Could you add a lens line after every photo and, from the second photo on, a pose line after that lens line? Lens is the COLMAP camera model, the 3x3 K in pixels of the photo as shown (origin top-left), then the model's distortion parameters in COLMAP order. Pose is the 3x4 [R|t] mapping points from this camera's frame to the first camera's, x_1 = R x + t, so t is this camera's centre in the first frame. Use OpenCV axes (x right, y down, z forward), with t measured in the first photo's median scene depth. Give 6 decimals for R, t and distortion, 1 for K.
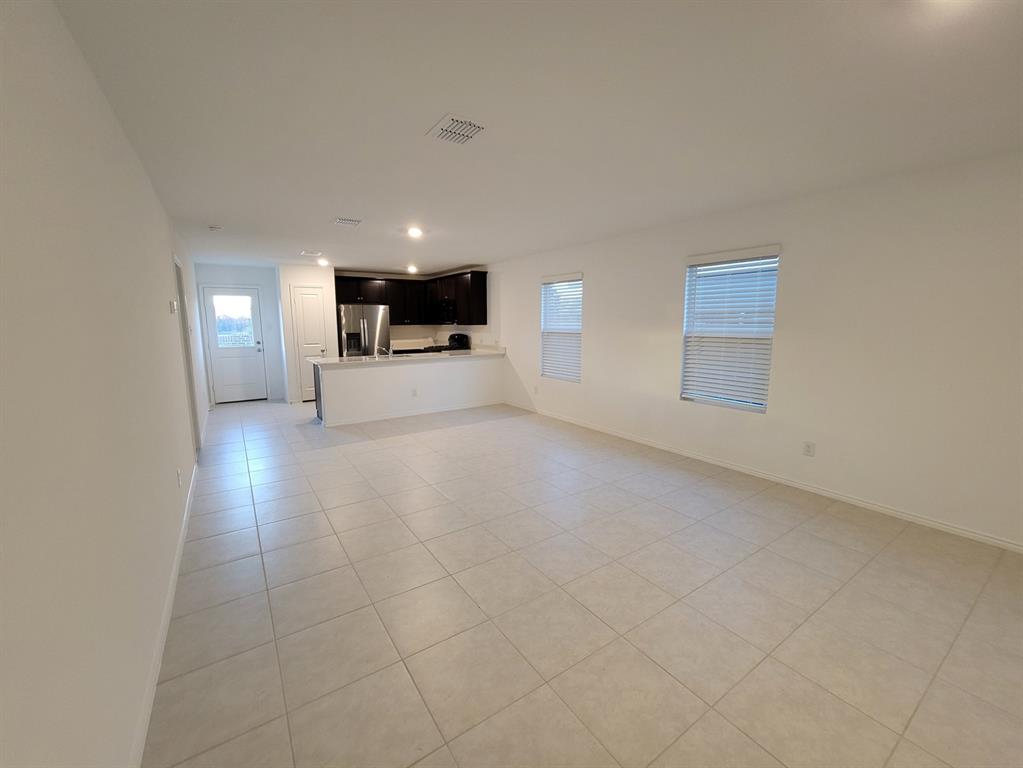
lens RADIAL K [[417.0, 0, 515.4], [0, 417.0, 382.7], [0, 0, 1]] dist [-0.001685, -0.000073]
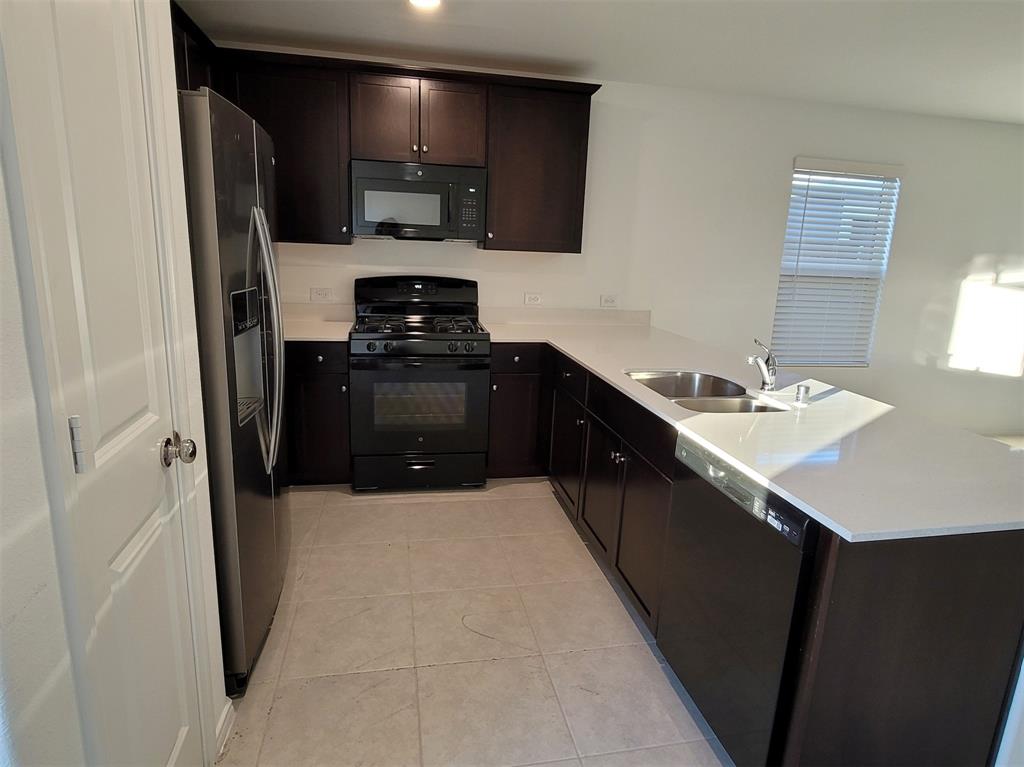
lens RADIAL K [[614.0, 0, 510.5], [0, 614.0, 382.9], [0, 0, 1]] dist [-0.001546, 0.001895]
pose [[0.389398, -0.188564, 0.901561, -0.646478], [0.089508, 0.981934, 0.166714, -0.131911], [-0.916710, 0.015779, 0.399241, 0.913550]]
